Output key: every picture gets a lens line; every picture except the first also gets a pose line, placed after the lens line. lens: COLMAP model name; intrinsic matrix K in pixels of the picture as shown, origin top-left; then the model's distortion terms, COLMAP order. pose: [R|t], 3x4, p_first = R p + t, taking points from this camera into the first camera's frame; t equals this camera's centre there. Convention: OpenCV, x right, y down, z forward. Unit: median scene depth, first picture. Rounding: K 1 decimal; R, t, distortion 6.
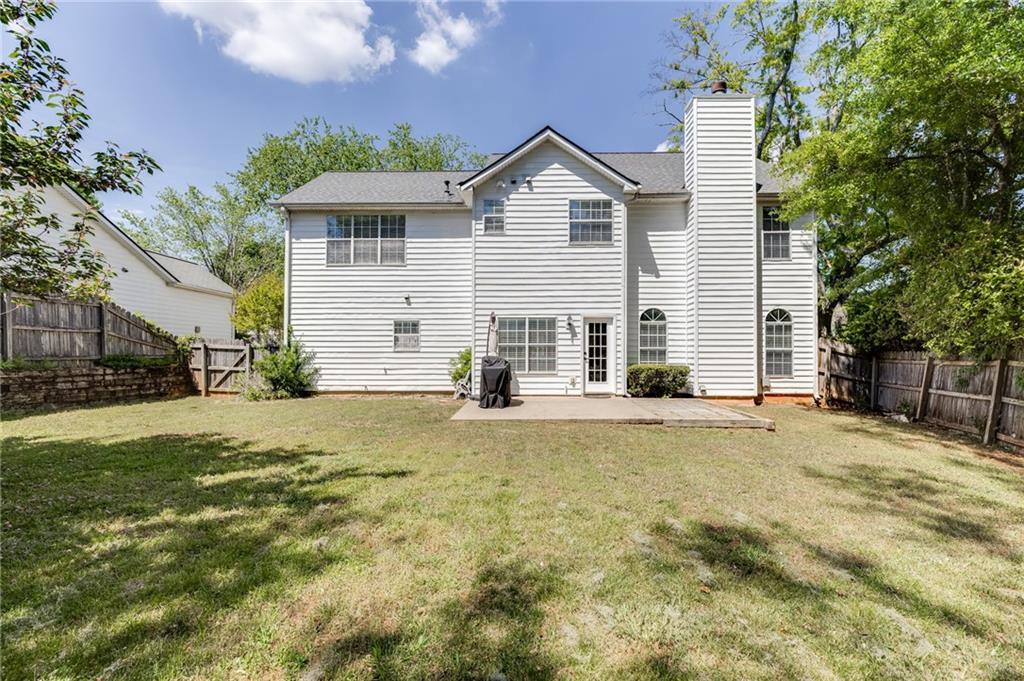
lens RADIAL K [[461.6, 0, 512.0], [0, 461.6, 340.5], [0, 0, 1]] dist [0.001748, 0.000148]
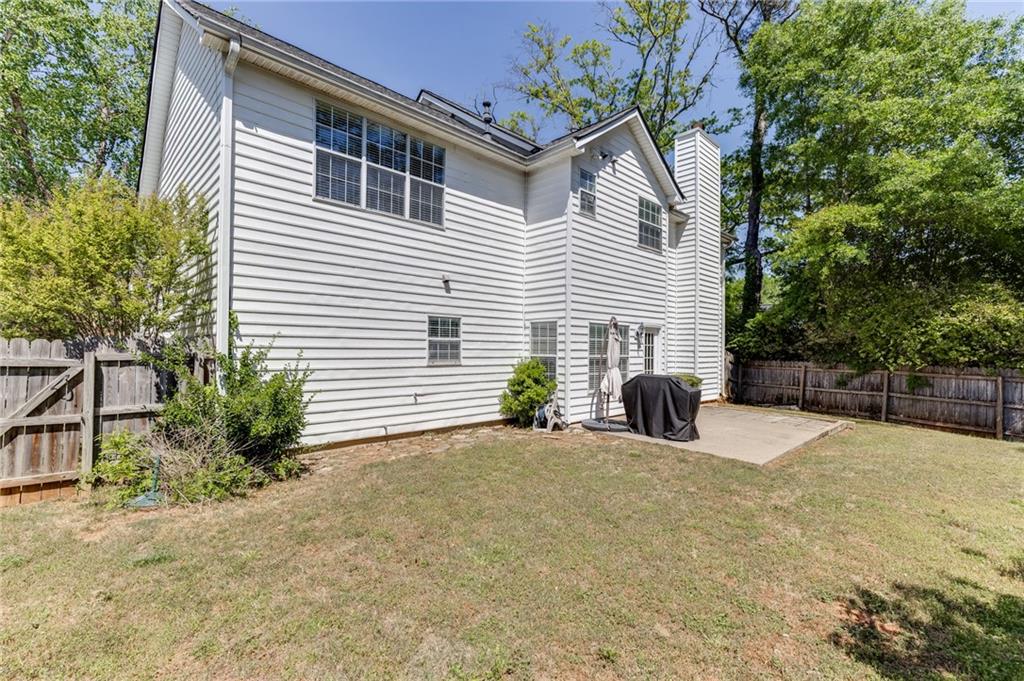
lens RADIAL K [[461.6, 0, 512.0], [0, 461.6, 340.5], [0, 0, 1]] dist [0.001748, 0.000148]
pose [[0.687024, 0.019434, 0.726375, -0.626084], [-0.031569, 0.999497, 0.003118, -0.015199], [-0.725949, -0.025073, 0.687292, 0.496722]]
